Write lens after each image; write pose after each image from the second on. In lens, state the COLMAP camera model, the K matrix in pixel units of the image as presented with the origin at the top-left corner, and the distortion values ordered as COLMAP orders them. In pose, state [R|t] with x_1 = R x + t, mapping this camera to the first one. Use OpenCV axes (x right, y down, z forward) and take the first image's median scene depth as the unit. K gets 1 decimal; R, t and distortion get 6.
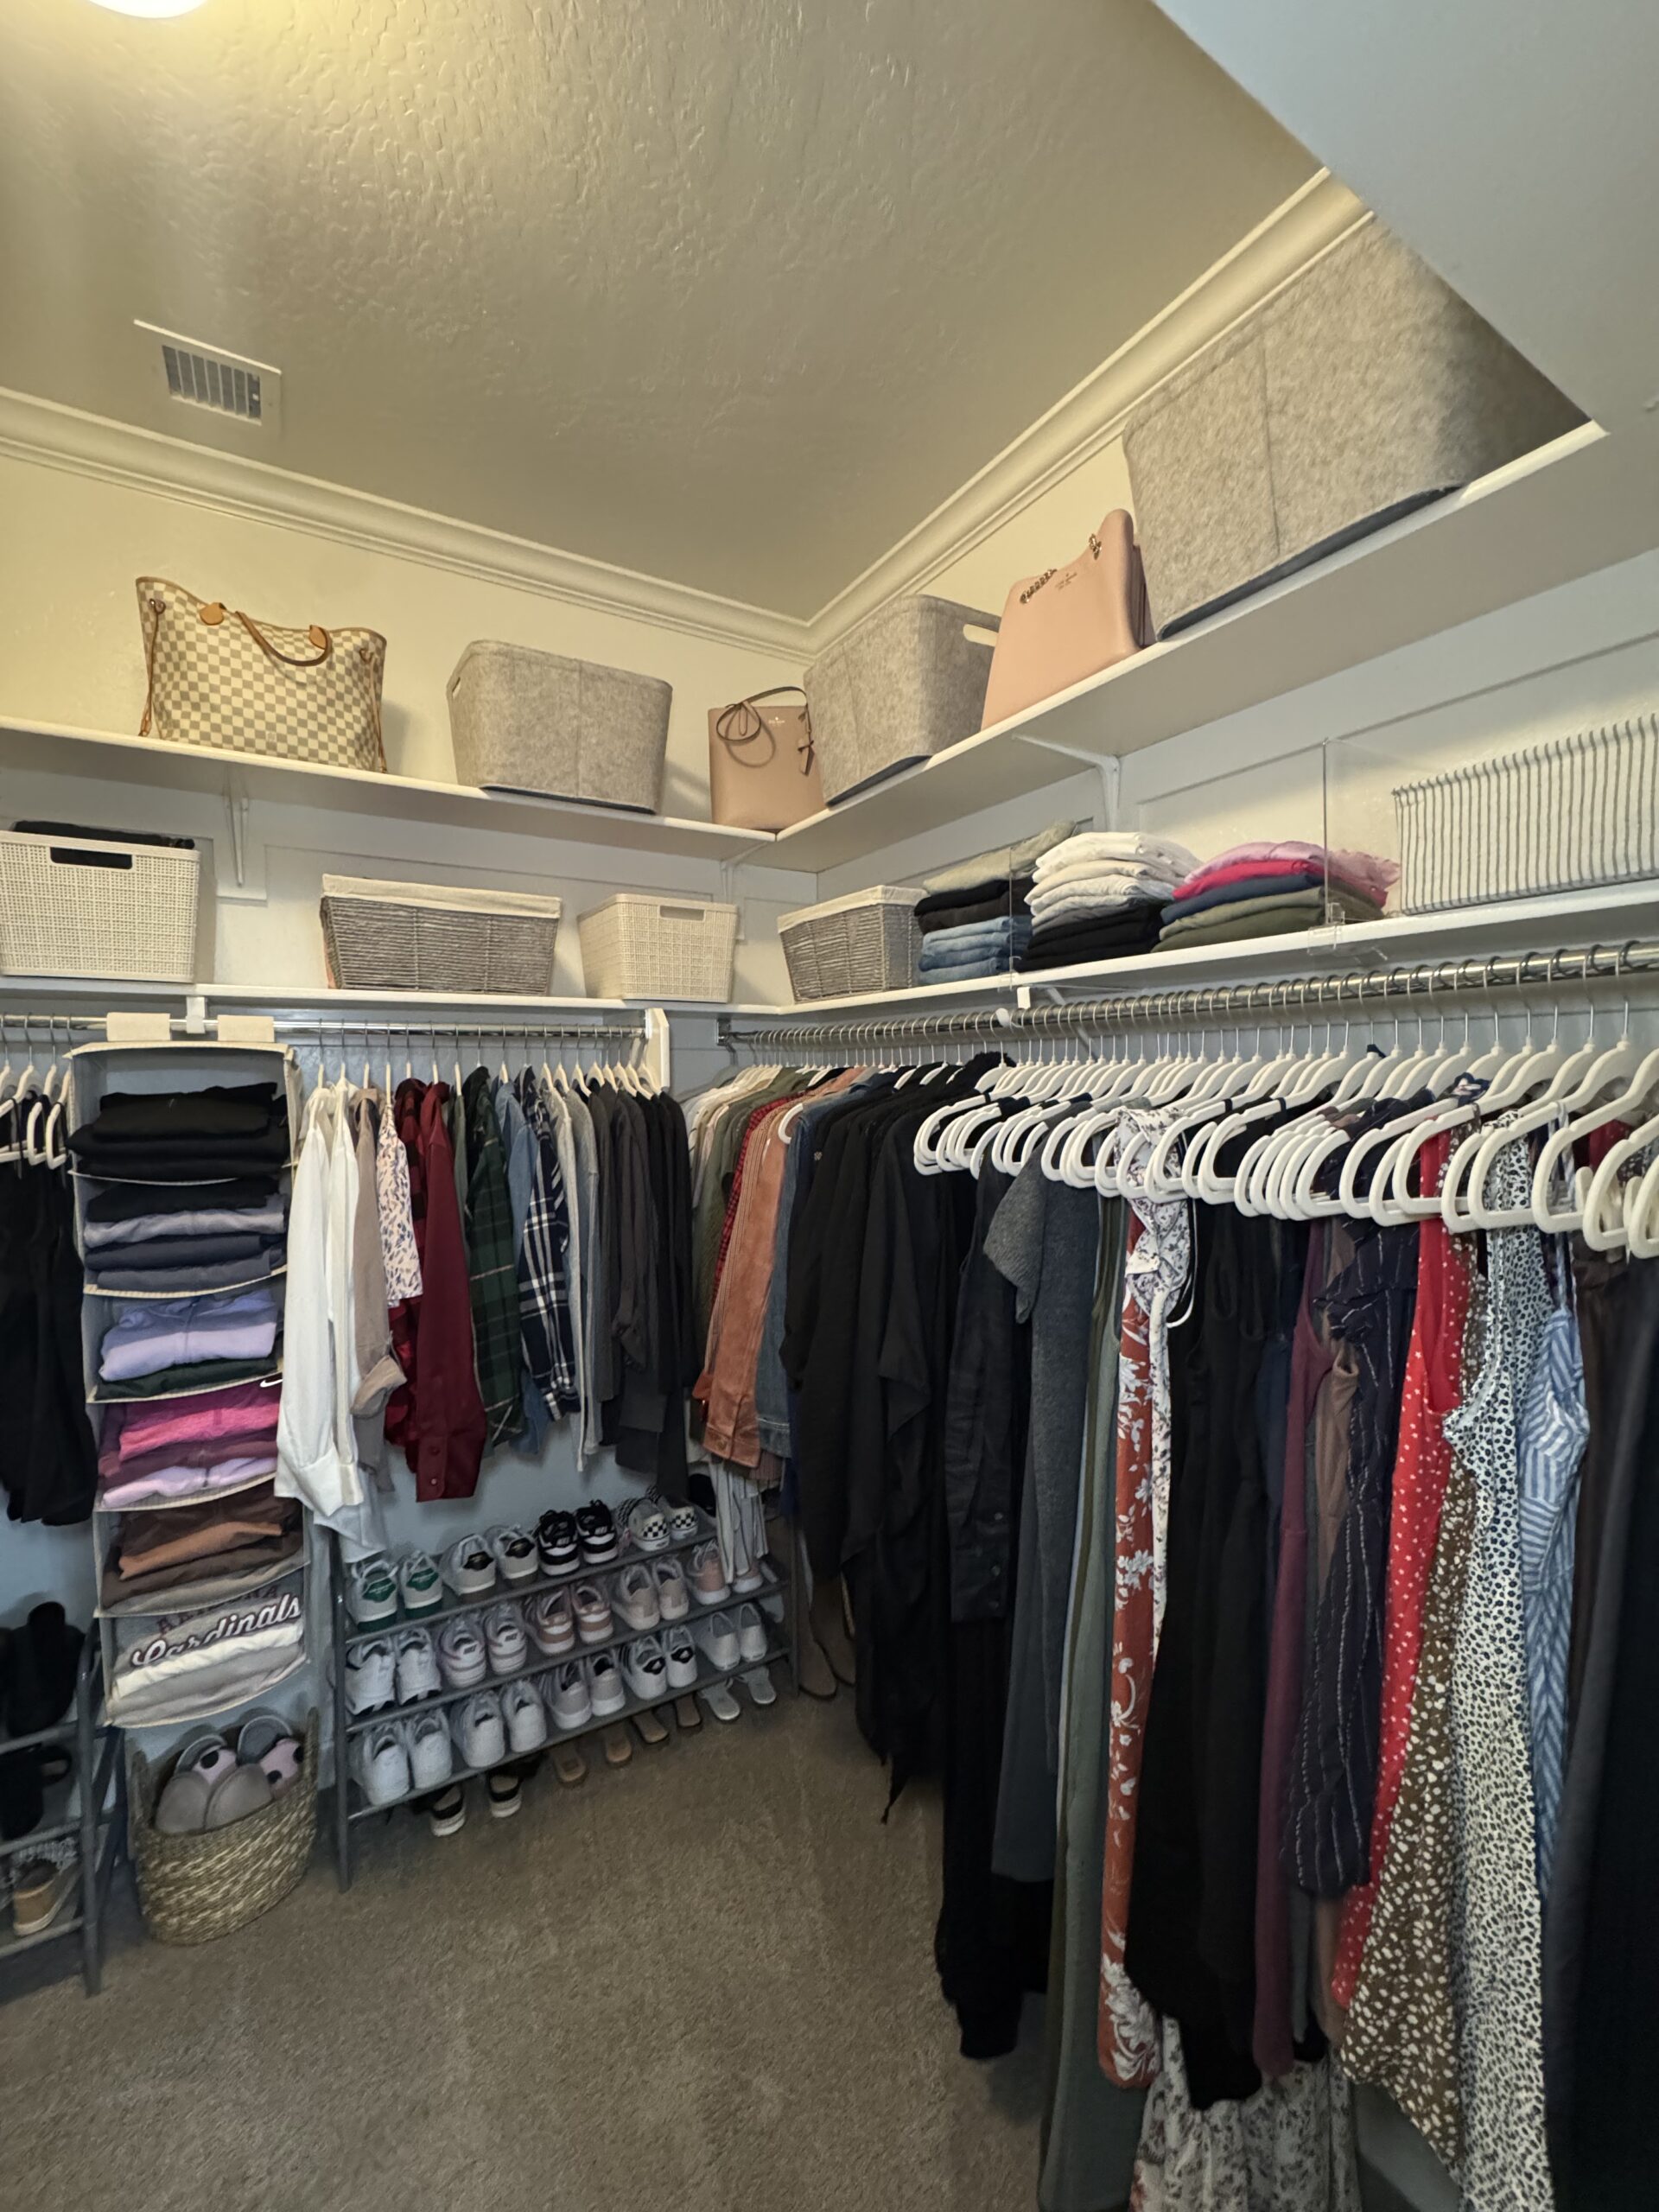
lens RADIAL K [[899.1, 0, 833.7], [0, 899.1, 1115.8], [0, 0, 1]] dist [0.000056, -0.000723]
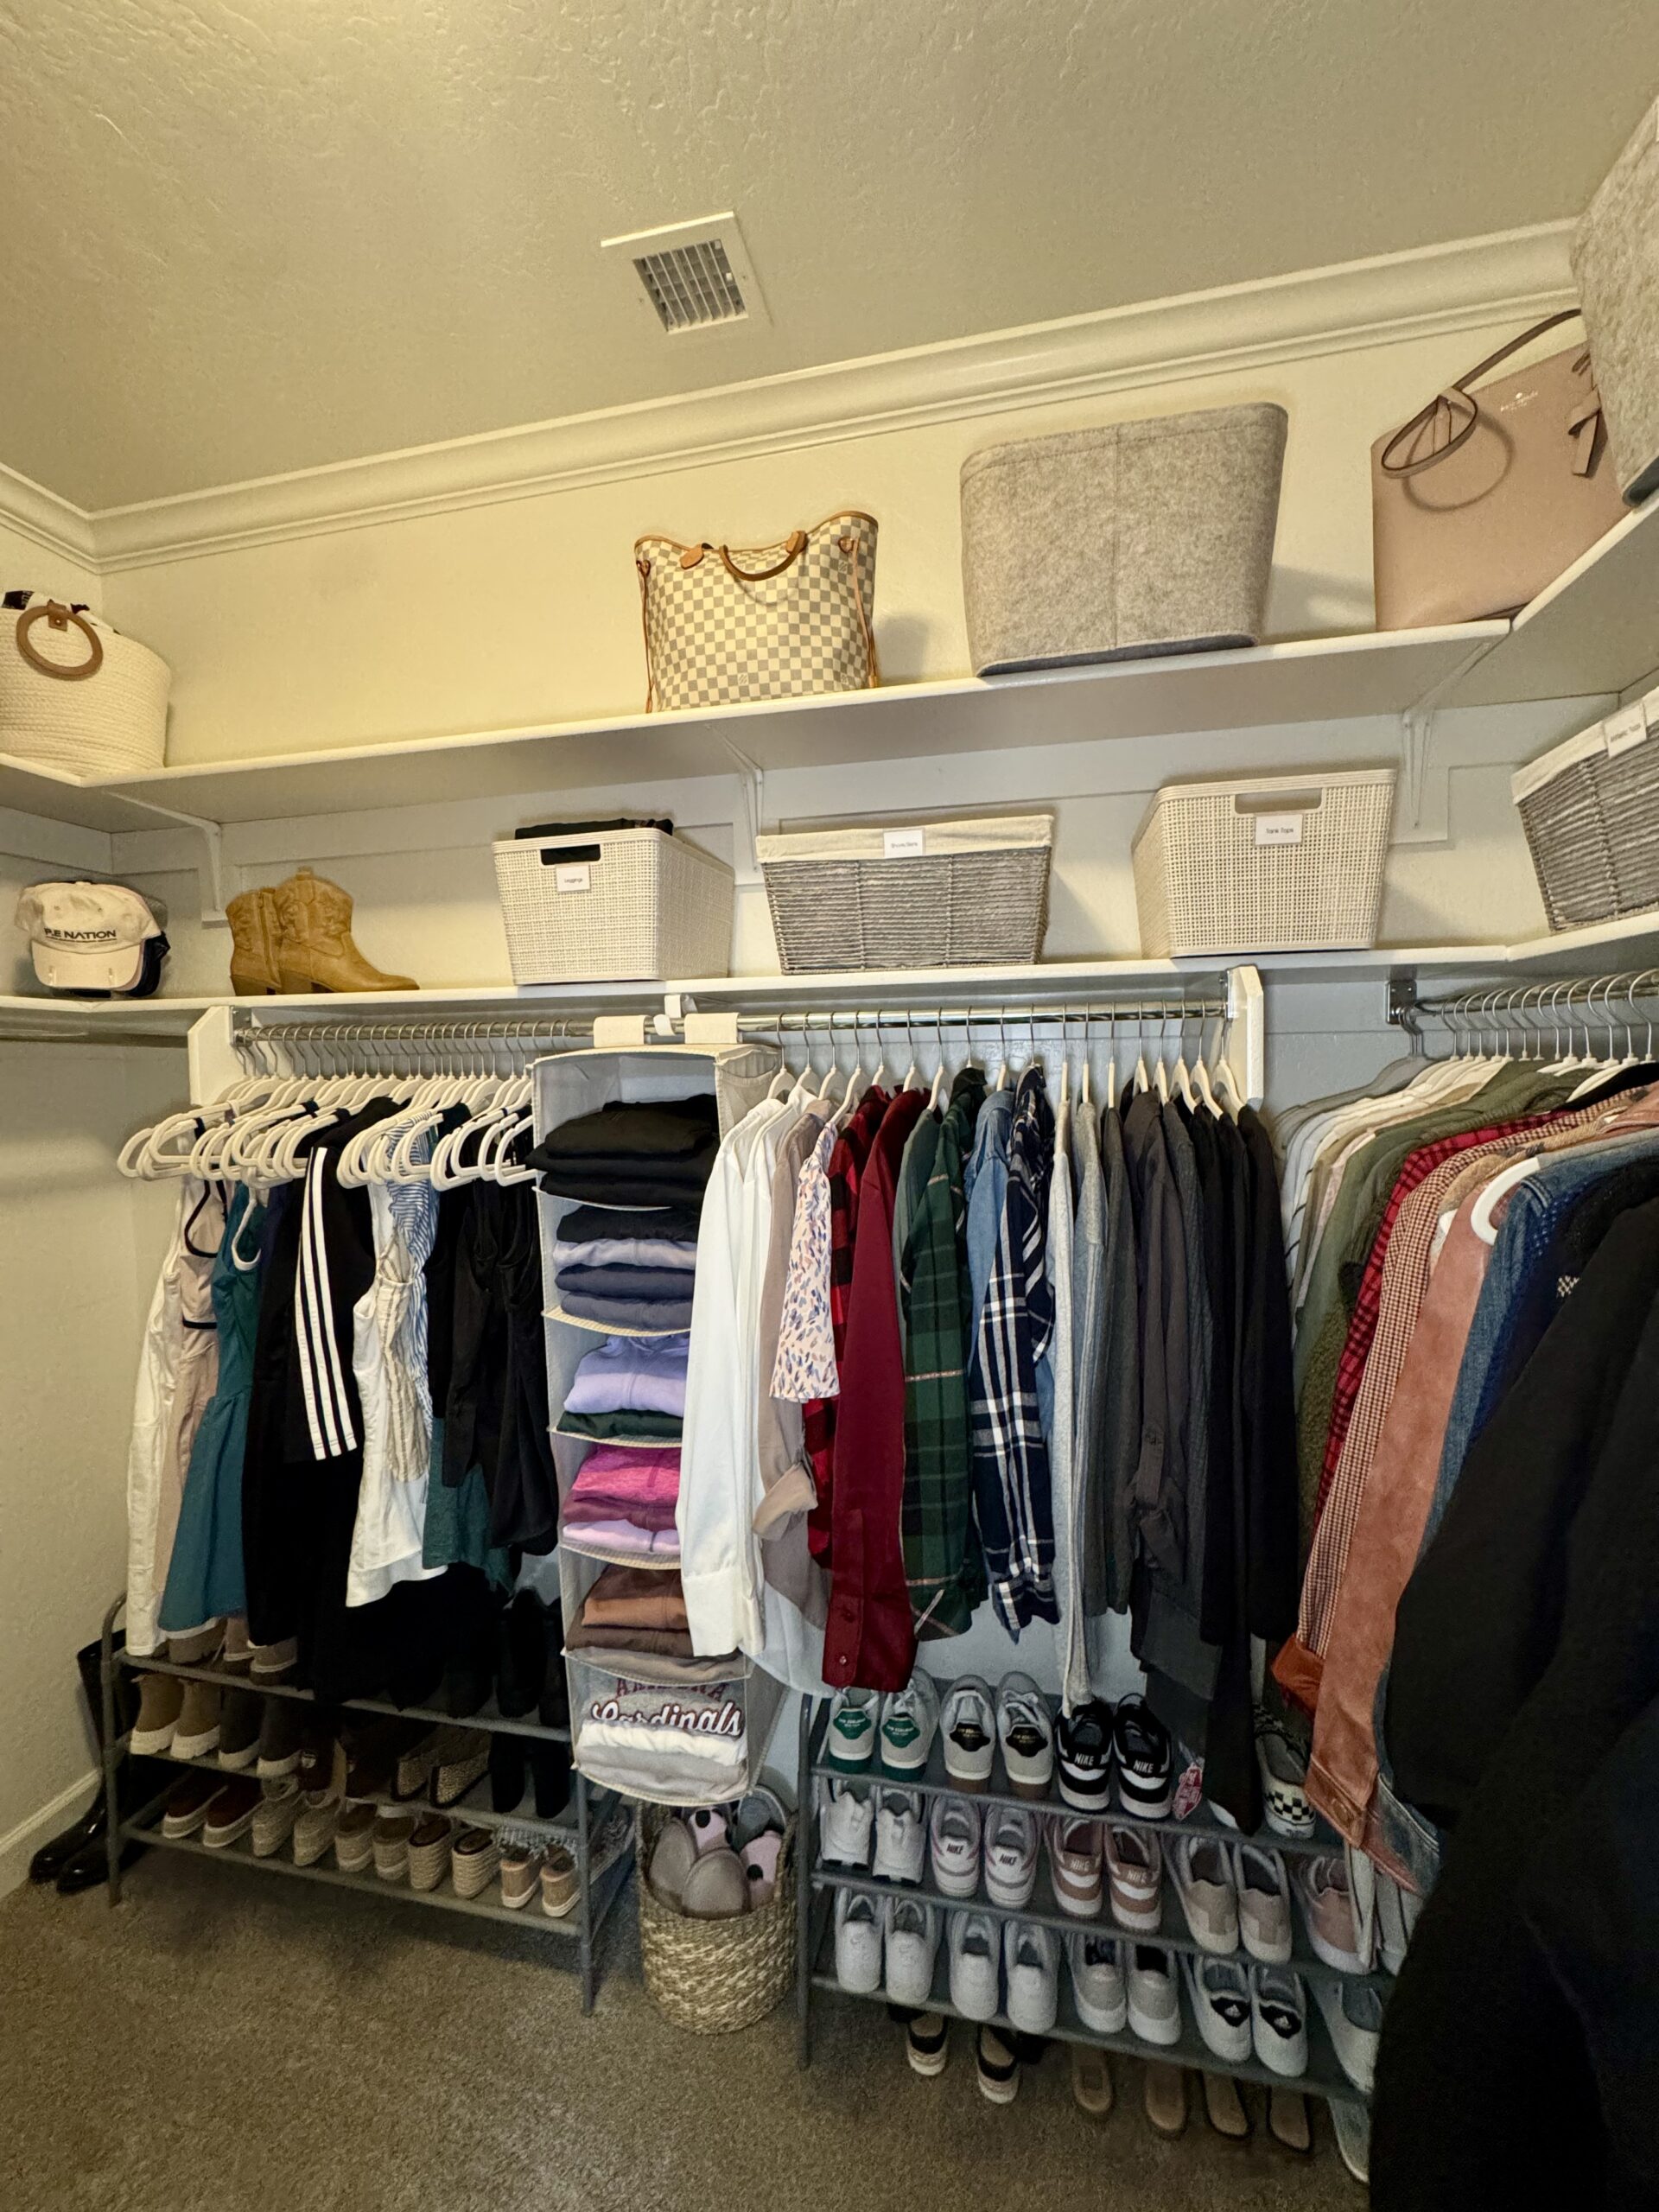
lens RADIAL K [[899.1, 0, 833.7], [0, 899.1, 1115.8], [0, 0, 1]] dist [0.000056, -0.000723]
pose [[0.722645, 0.024295, -0.690792, 0.025065], [-0.017277, 0.999705, 0.017087, -0.028209], [0.691003, -0.000413, 0.722852, 0.426344]]
